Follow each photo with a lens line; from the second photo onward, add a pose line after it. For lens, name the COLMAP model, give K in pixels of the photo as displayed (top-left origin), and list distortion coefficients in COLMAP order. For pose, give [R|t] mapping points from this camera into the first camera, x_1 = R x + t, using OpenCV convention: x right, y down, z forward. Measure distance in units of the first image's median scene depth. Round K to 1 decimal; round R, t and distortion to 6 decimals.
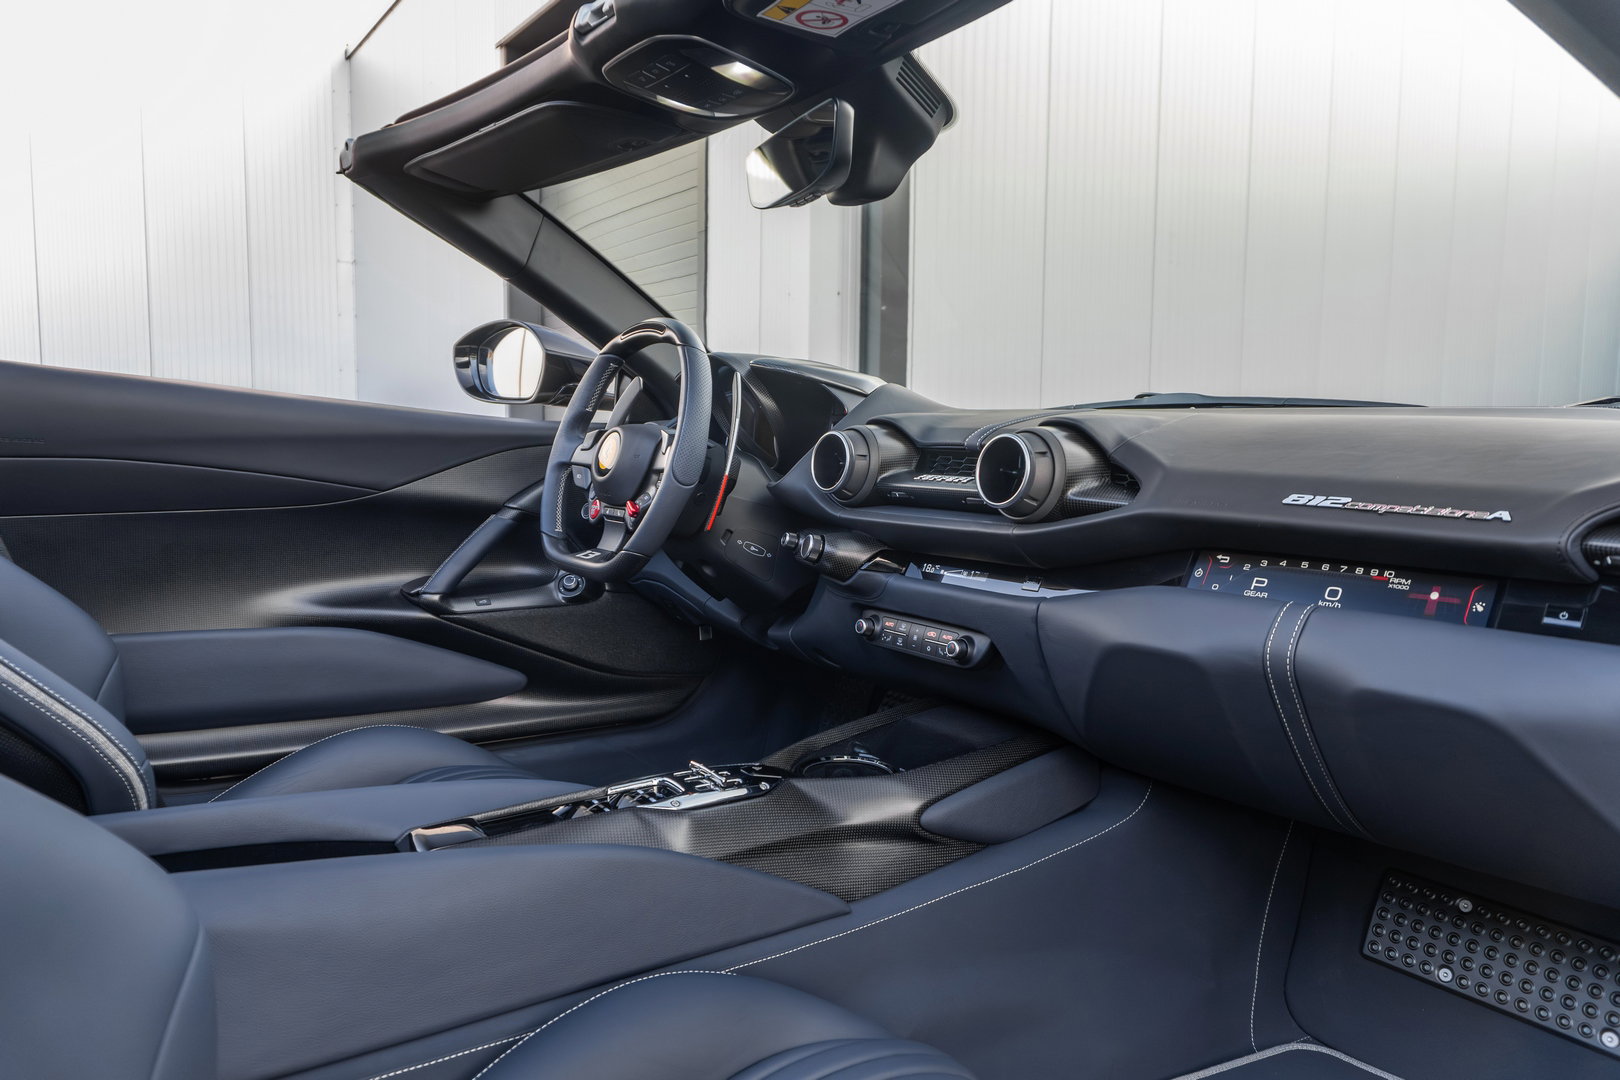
lens RADIAL K [[1081.2, 0, 803.0], [0, 1081.2, 545.9], [0, 0, 1]] dist [-0.032505, -0.001857]
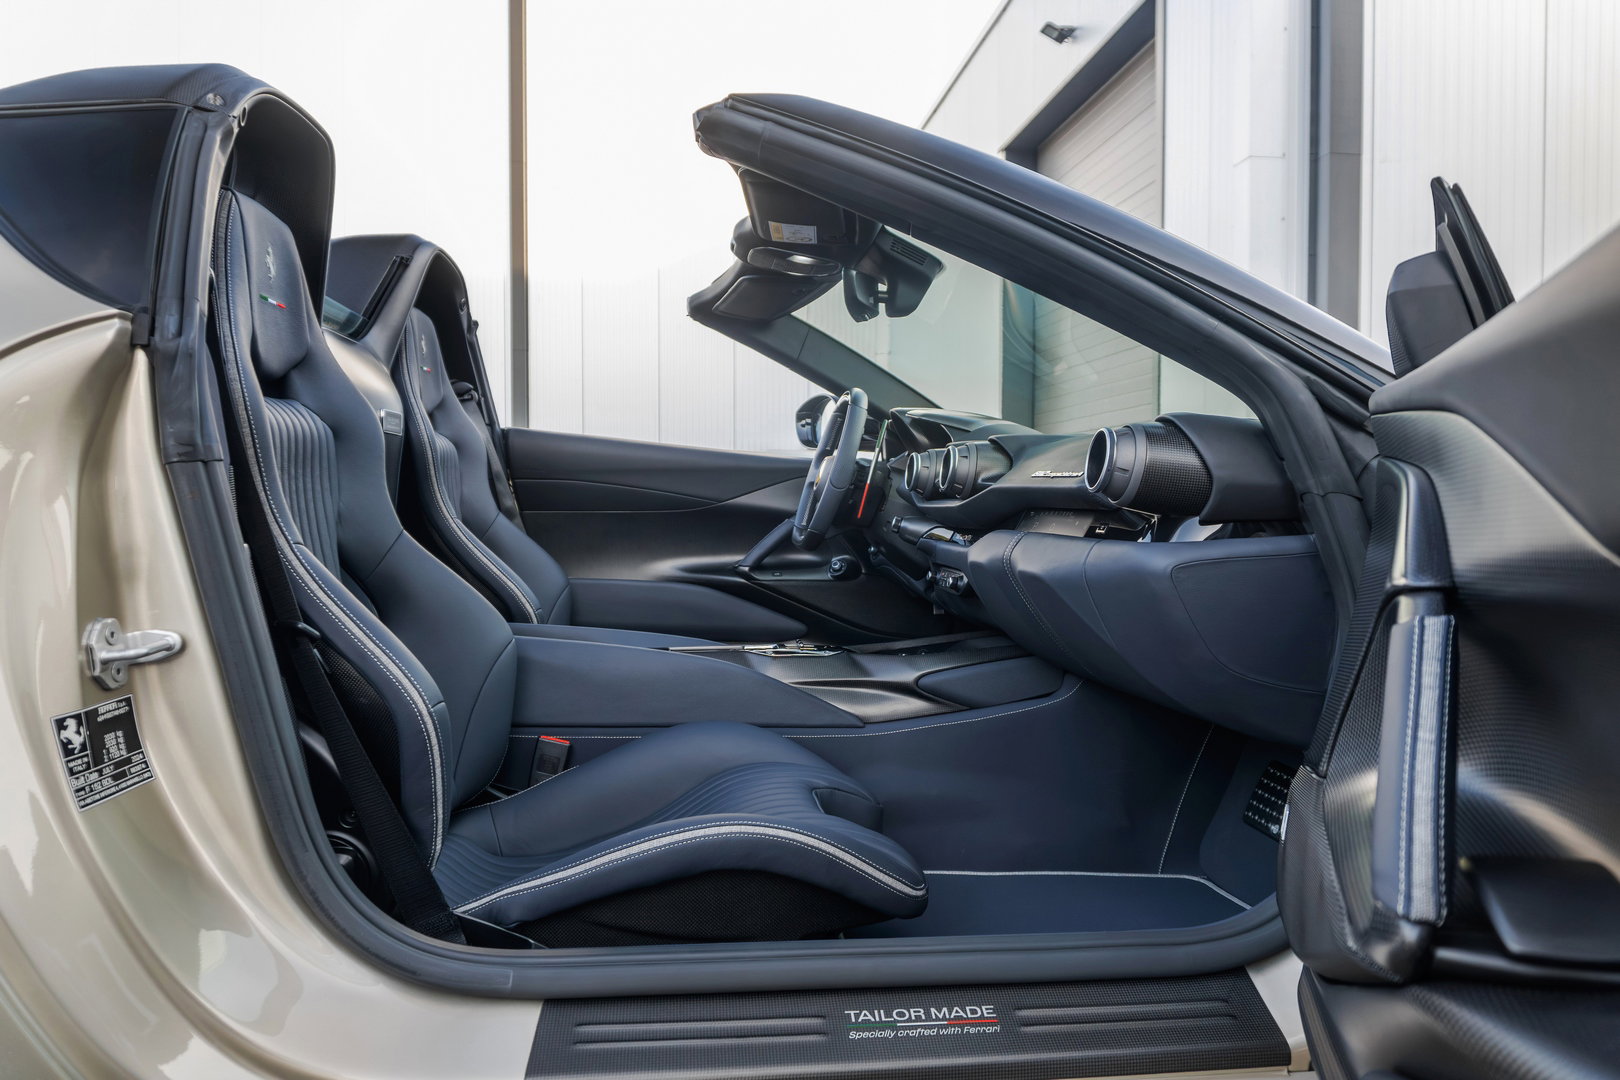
lens RADIAL K [[1081.2, 0, 803.0], [0, 1081.2, 545.9], [0, 0, 1]] dist [-0.032505, -0.001857]
pose [[0.878541, 0.013548, -0.477474, 0.602137], [-0.044048, 0.997636, -0.052740, 0.114432], [0.475631, 0.067366, 0.877062, -0.447567]]
